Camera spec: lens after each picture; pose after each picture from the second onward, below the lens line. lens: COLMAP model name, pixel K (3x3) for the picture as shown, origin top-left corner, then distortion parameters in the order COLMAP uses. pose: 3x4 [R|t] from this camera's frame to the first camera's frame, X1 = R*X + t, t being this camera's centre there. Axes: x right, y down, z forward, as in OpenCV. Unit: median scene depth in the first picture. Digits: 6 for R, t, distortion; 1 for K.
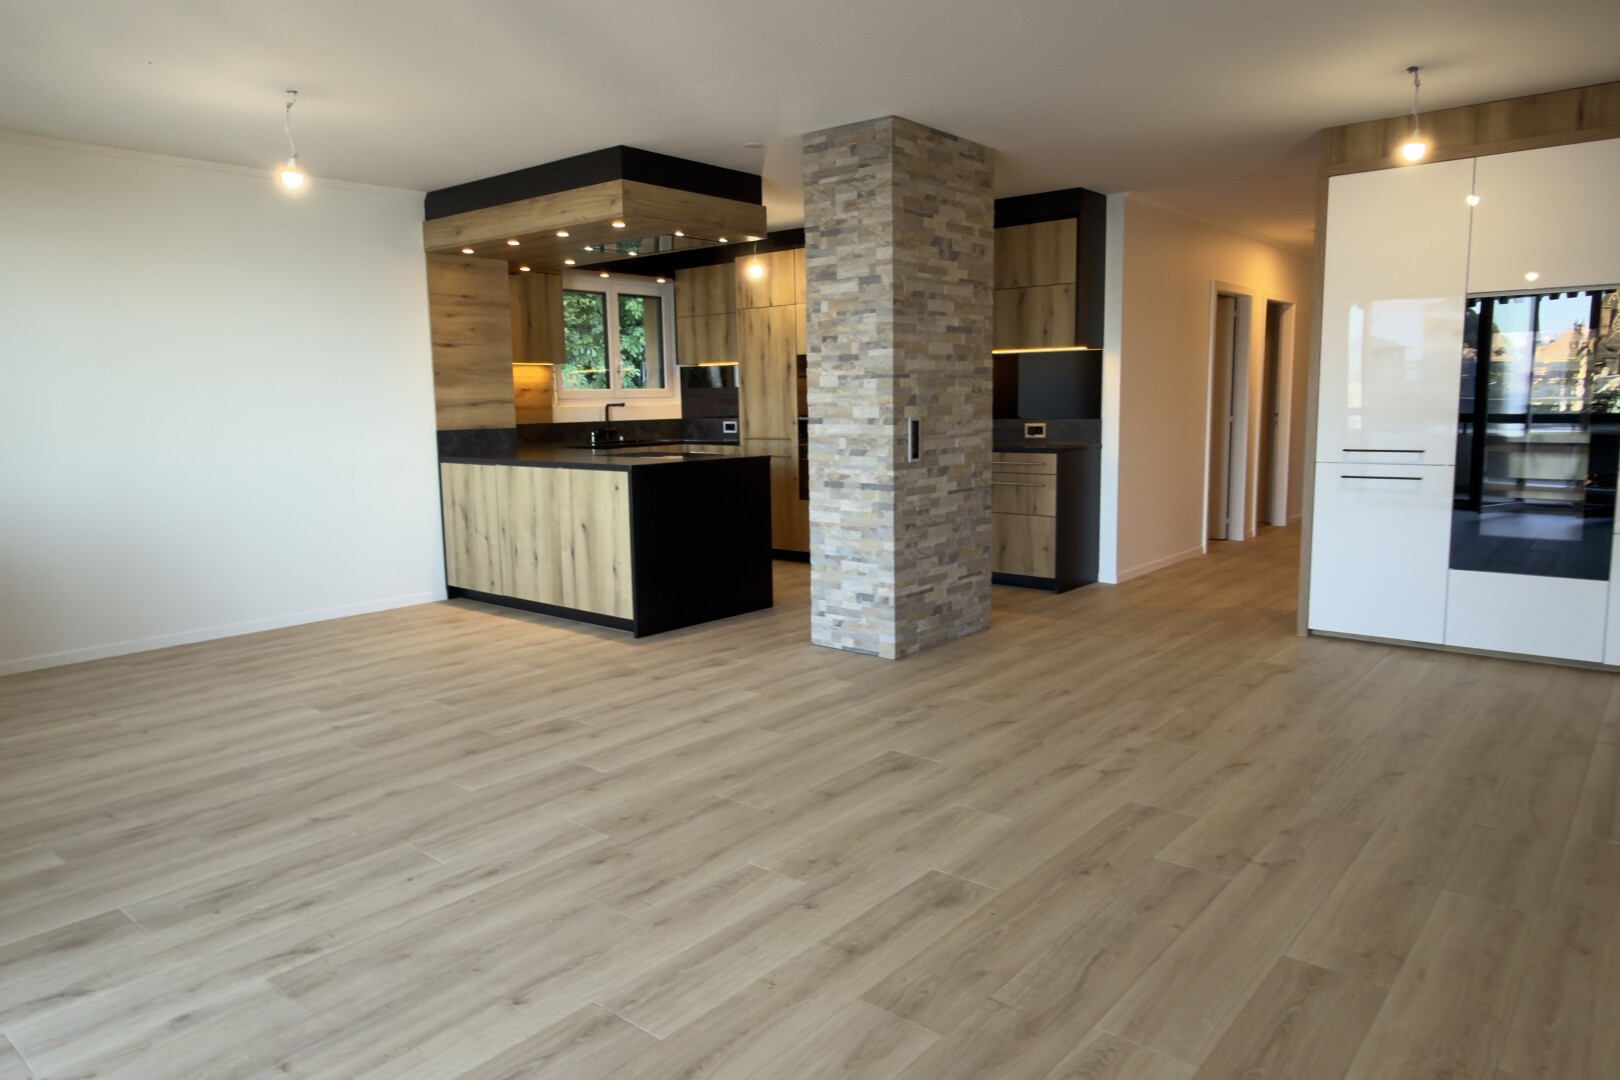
lens RADIAL K [[1051.8, 0, 810.0], [0, 1051.8, 540.0], [0, 0, 1]] dist [-0.004873, -0.001099]
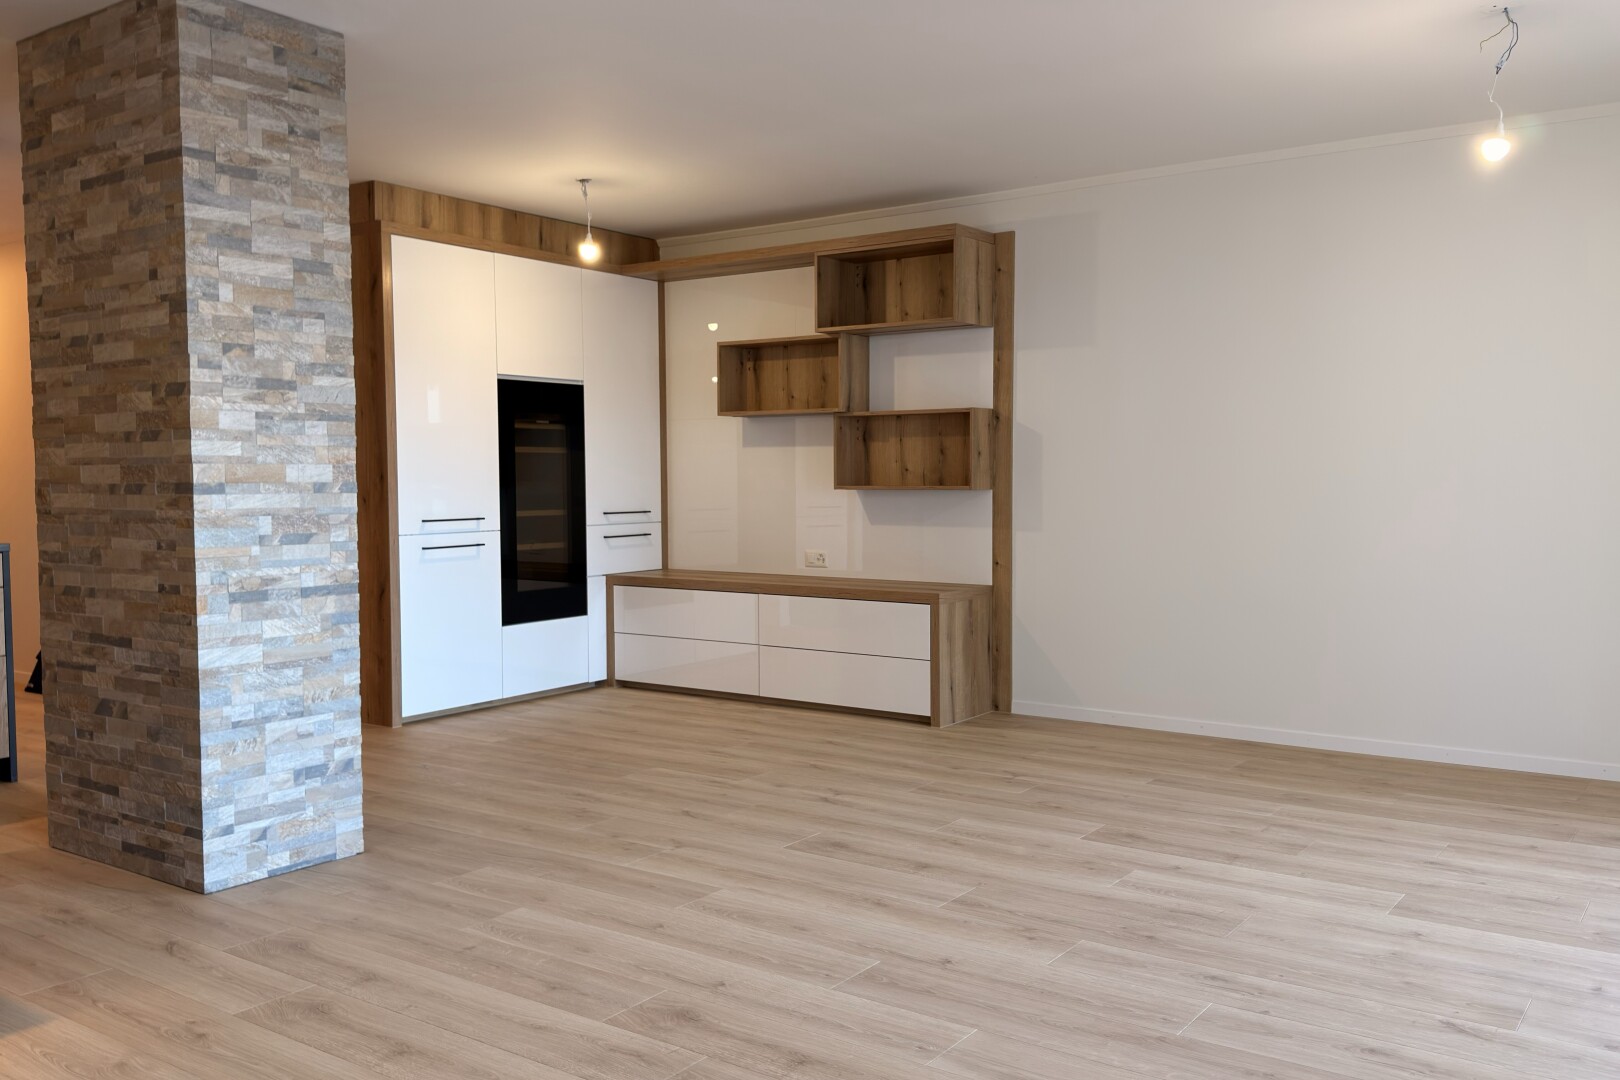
lens RADIAL K [[1338.5, 0, 810.0], [0, 1338.5, 540.0], [0, 0, 1]] dist [0.166371, -0.342395]
pose [[-0.080133, -0.032030, 0.996269, -0.763305], [0.140948, 0.989077, 0.043136, -0.073414], [-0.986769, 0.143879, -0.074743, 0.753790]]
